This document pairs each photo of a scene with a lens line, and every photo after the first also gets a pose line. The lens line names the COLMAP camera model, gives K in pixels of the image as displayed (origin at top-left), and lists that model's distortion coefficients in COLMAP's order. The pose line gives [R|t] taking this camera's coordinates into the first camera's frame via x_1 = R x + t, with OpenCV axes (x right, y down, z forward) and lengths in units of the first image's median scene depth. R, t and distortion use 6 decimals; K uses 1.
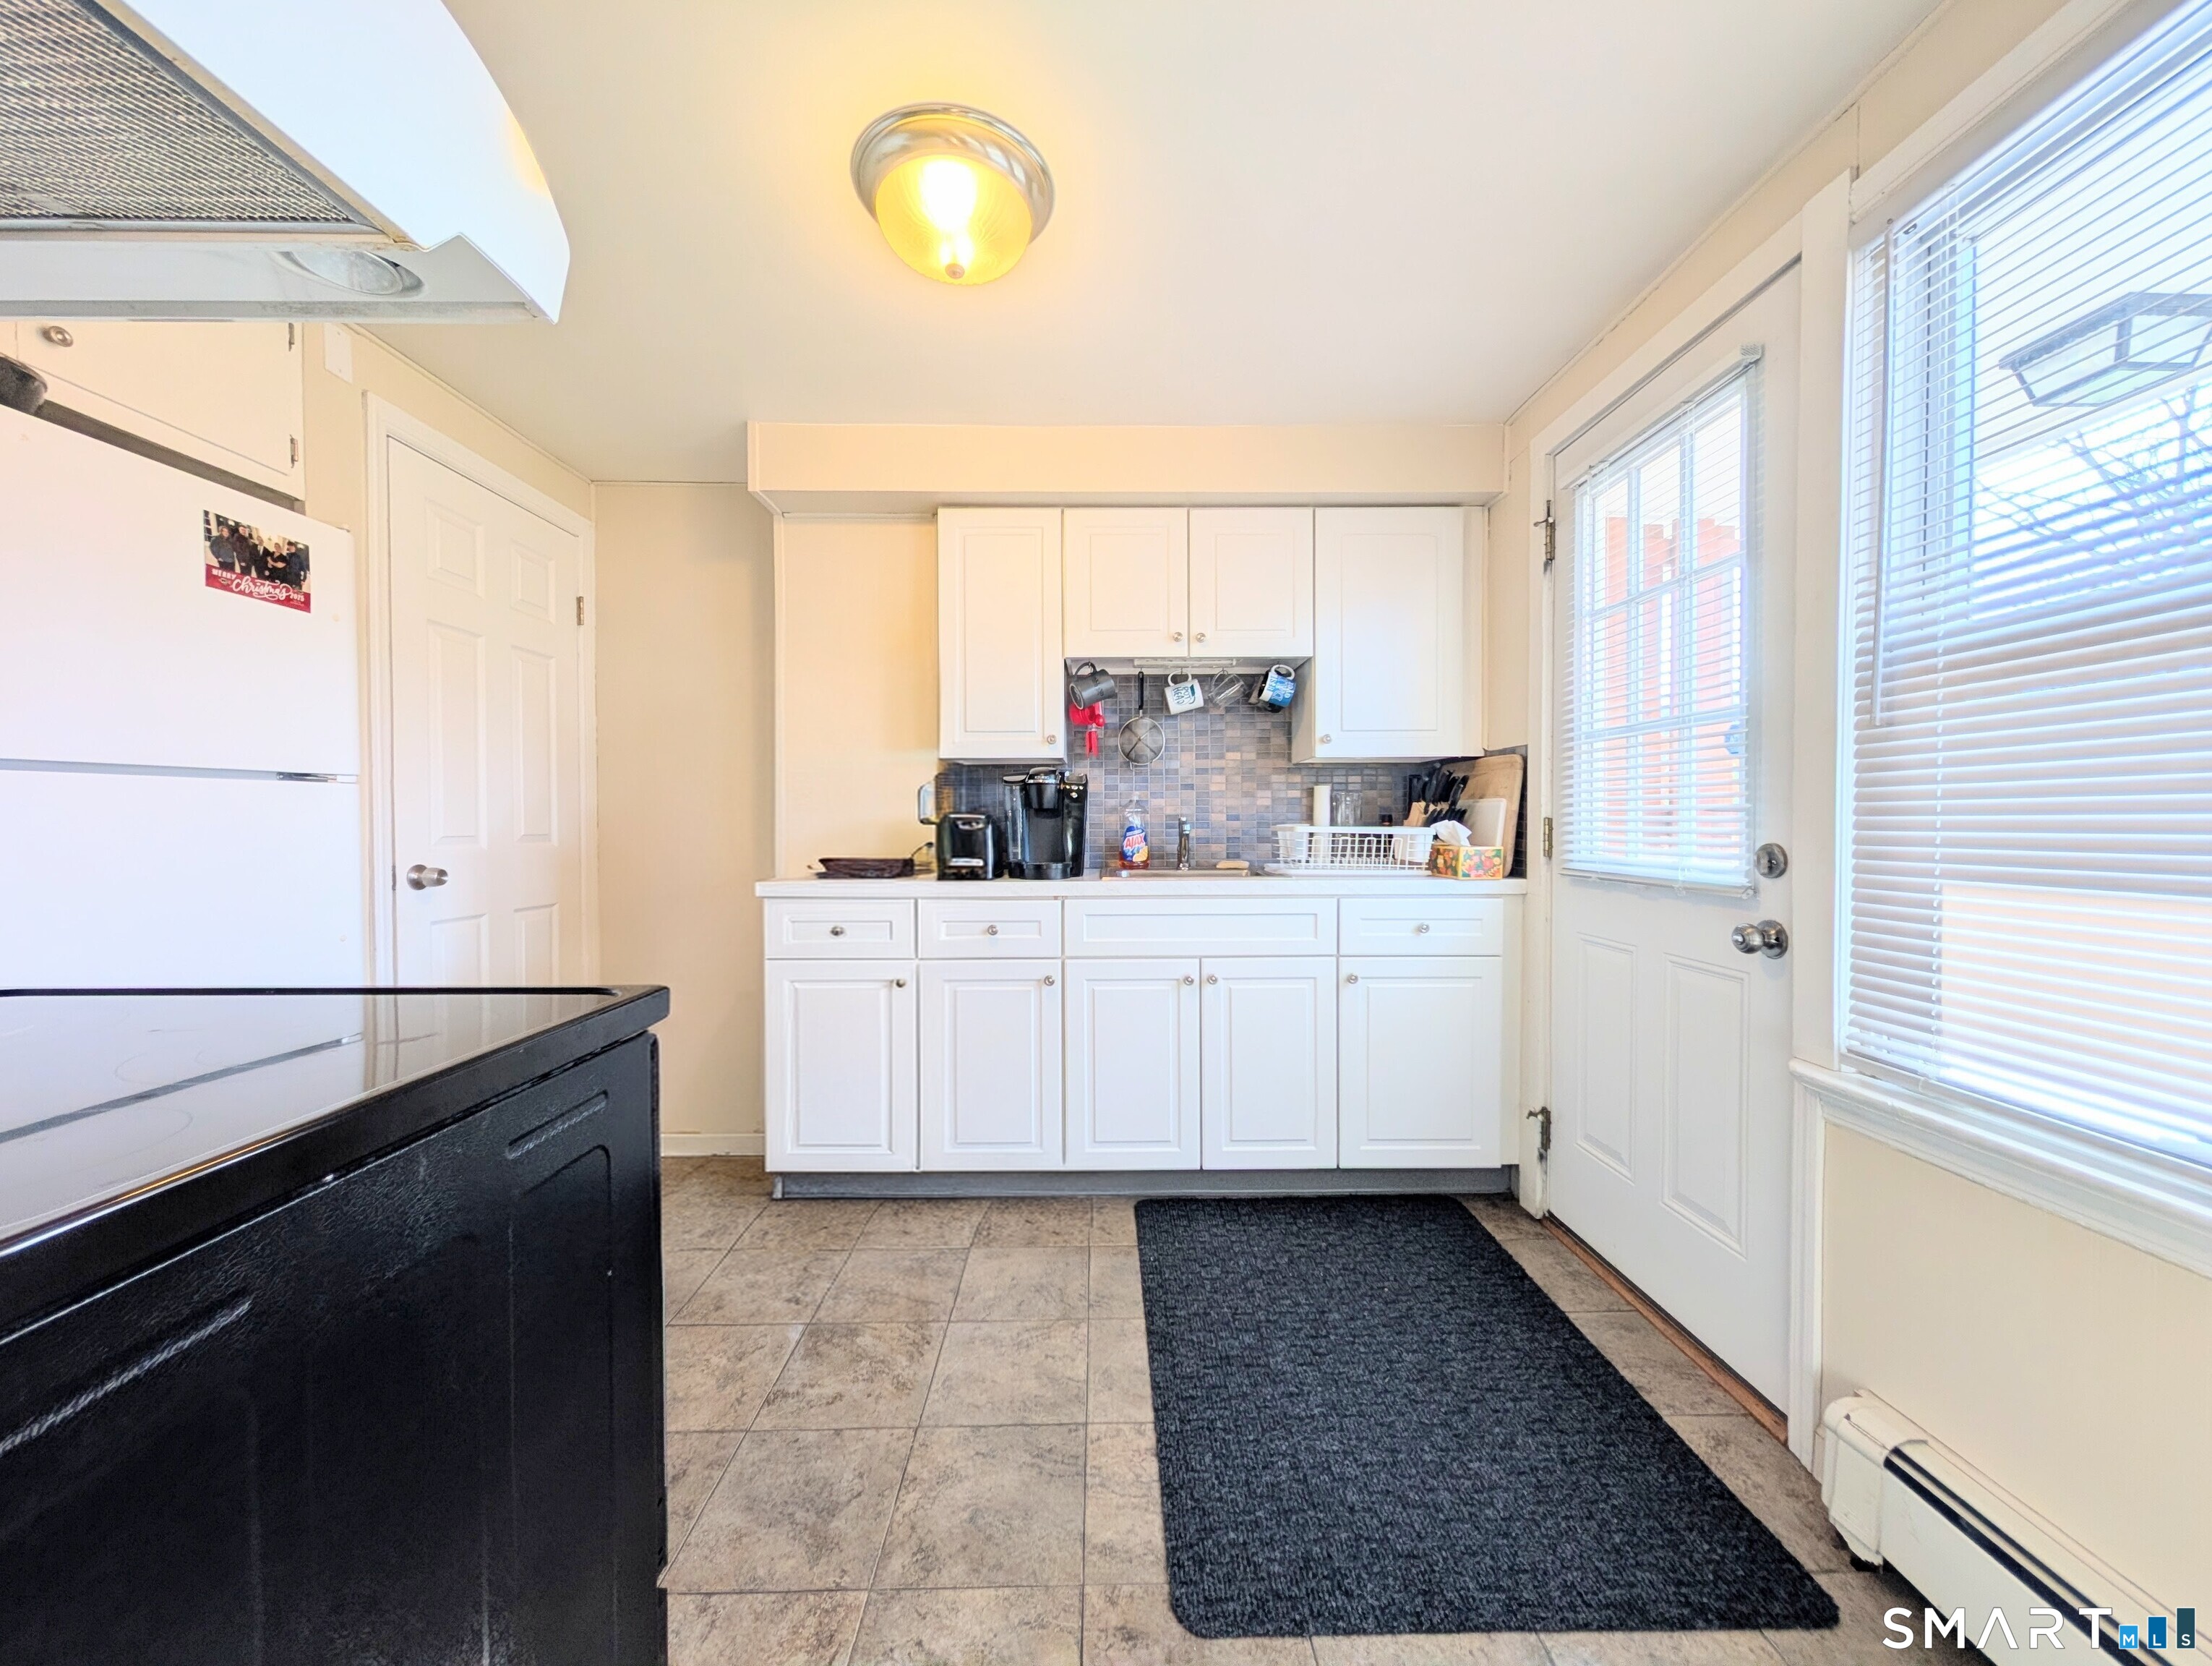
lens RADIAL K [[797.1, 0, 1106.0], [0, 797.1, 833.0], [0, 0, 1]] dist [-0.002661, 0.000013]
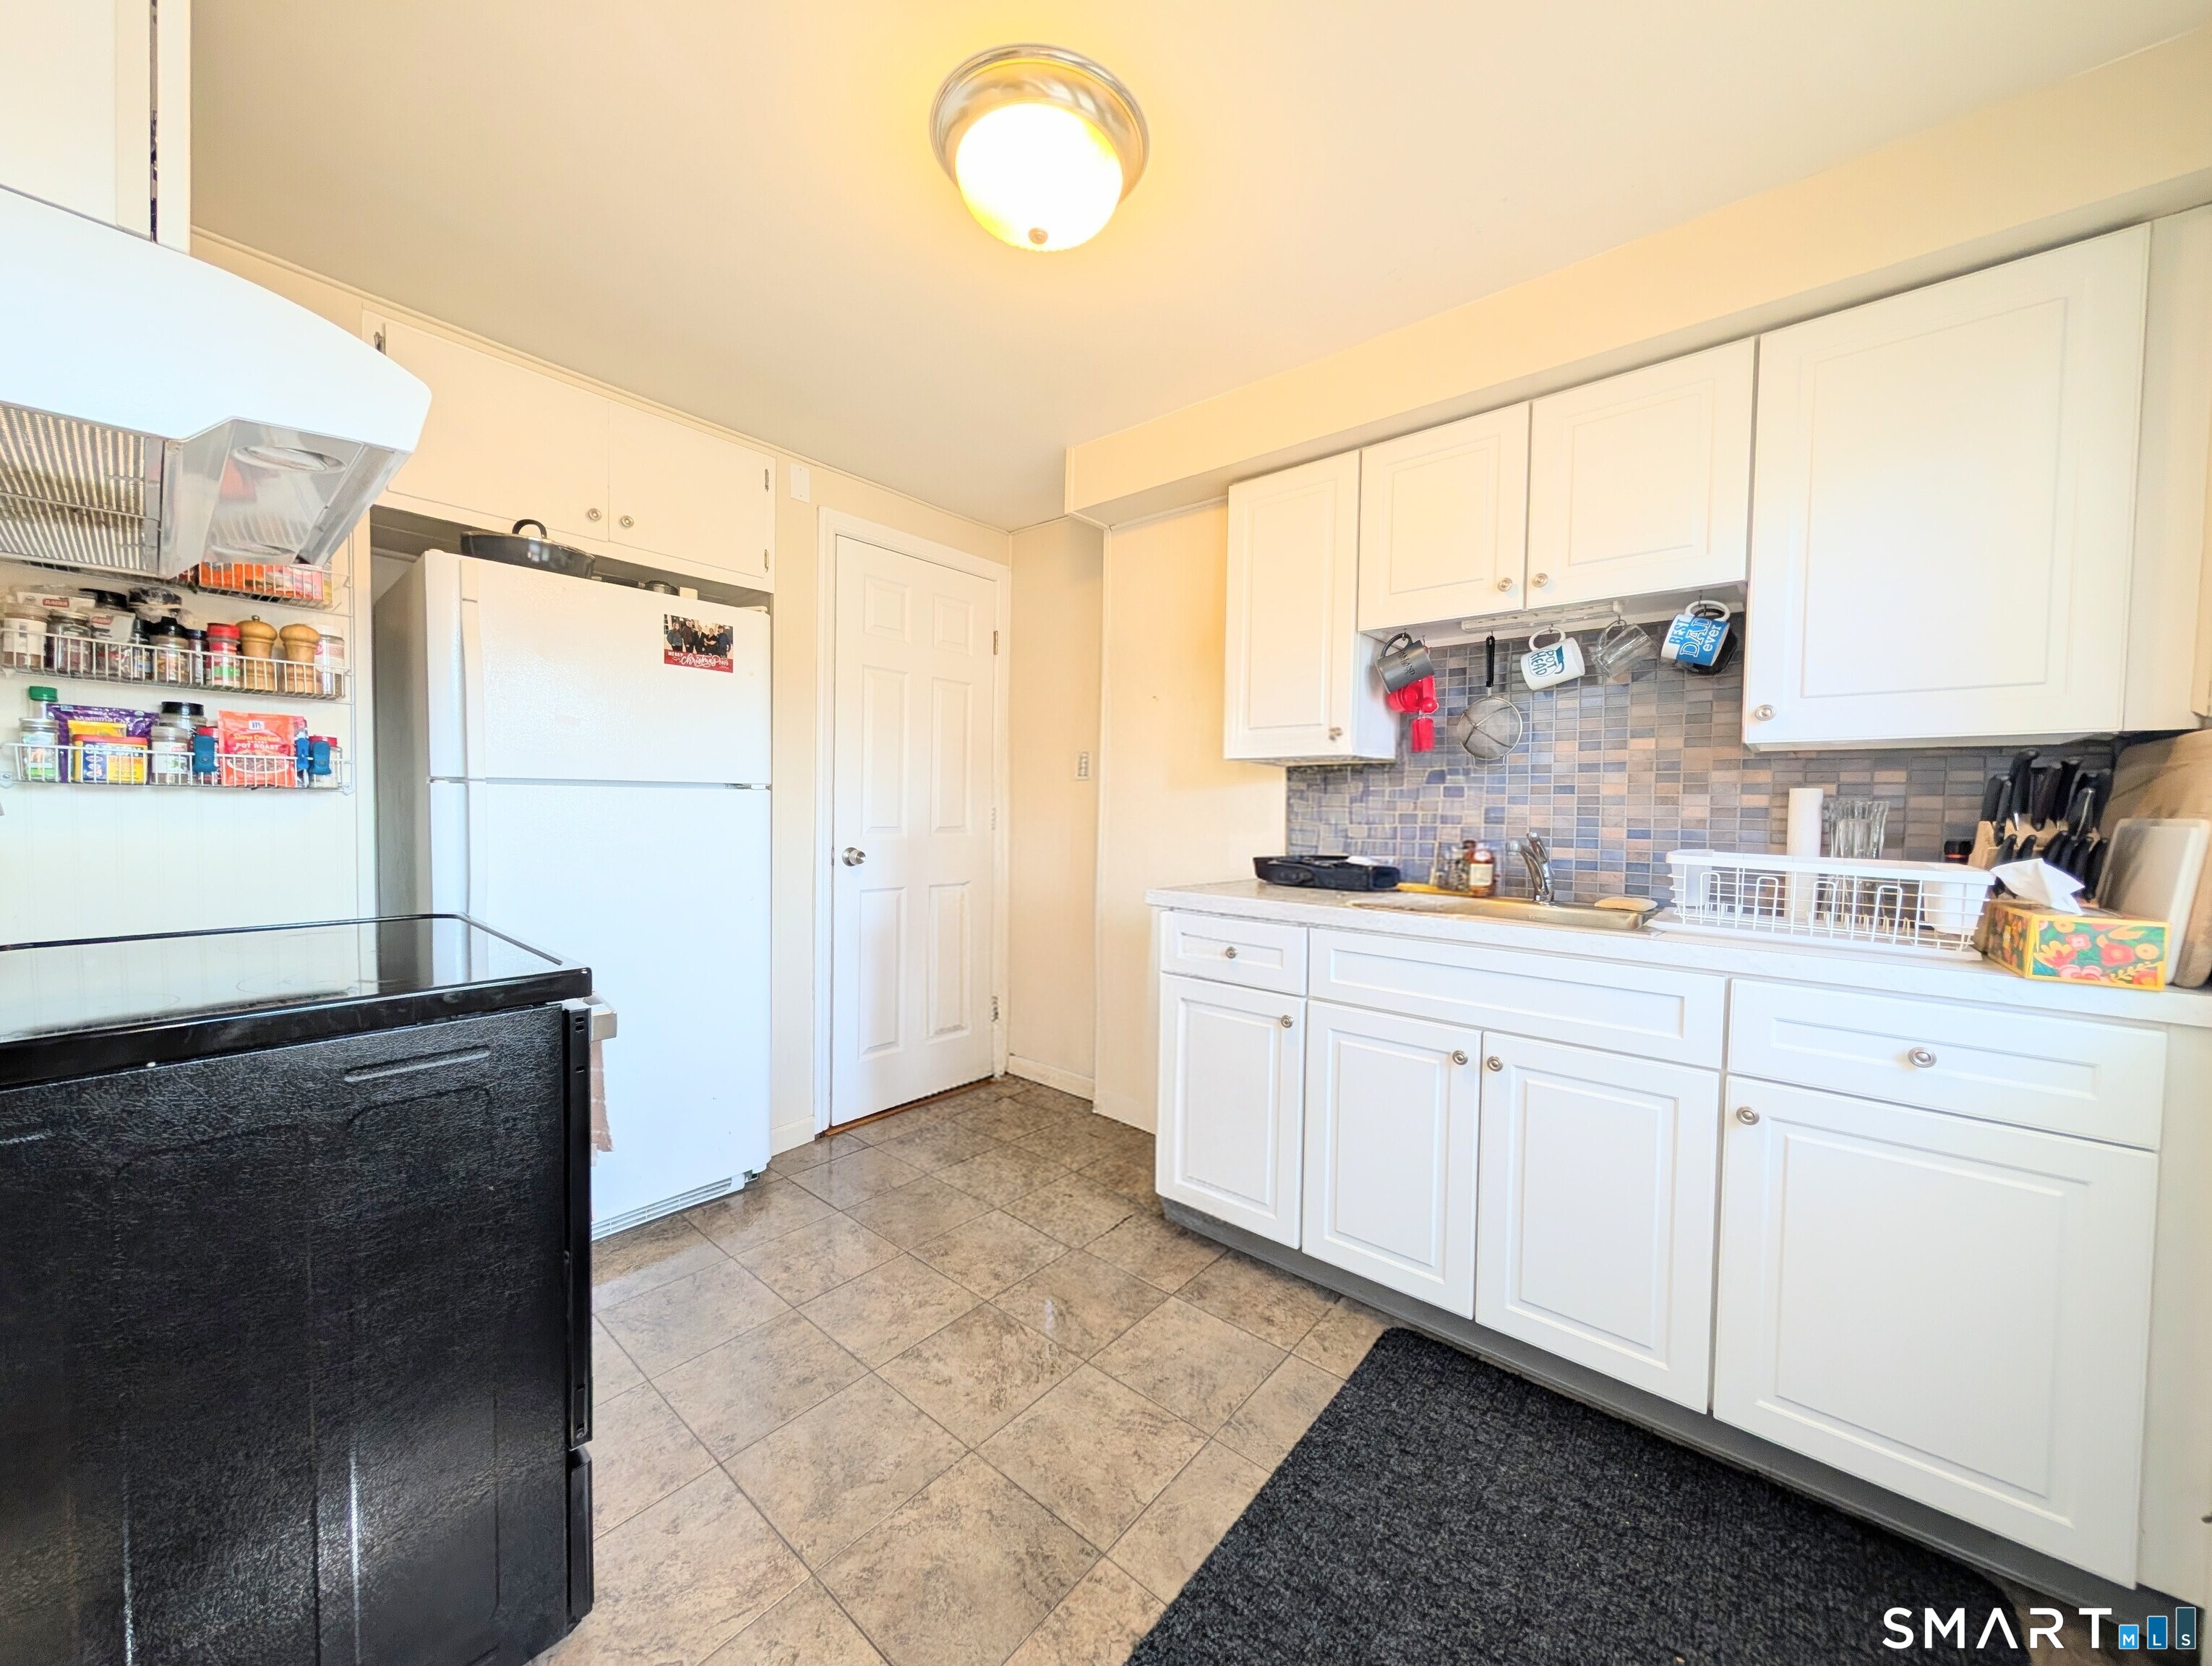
lens RADIAL K [[797.1, 0, 1106.0], [0, 797.1, 833.0], [0, 0, 1]] dist [-0.002661, 0.000013]
pose [[0.757811, 0.037875, -0.651374, 0.306253], [-0.032260, 0.999268, 0.020572, -0.023717], [0.651676, 0.005424, 0.758478, 0.221415]]
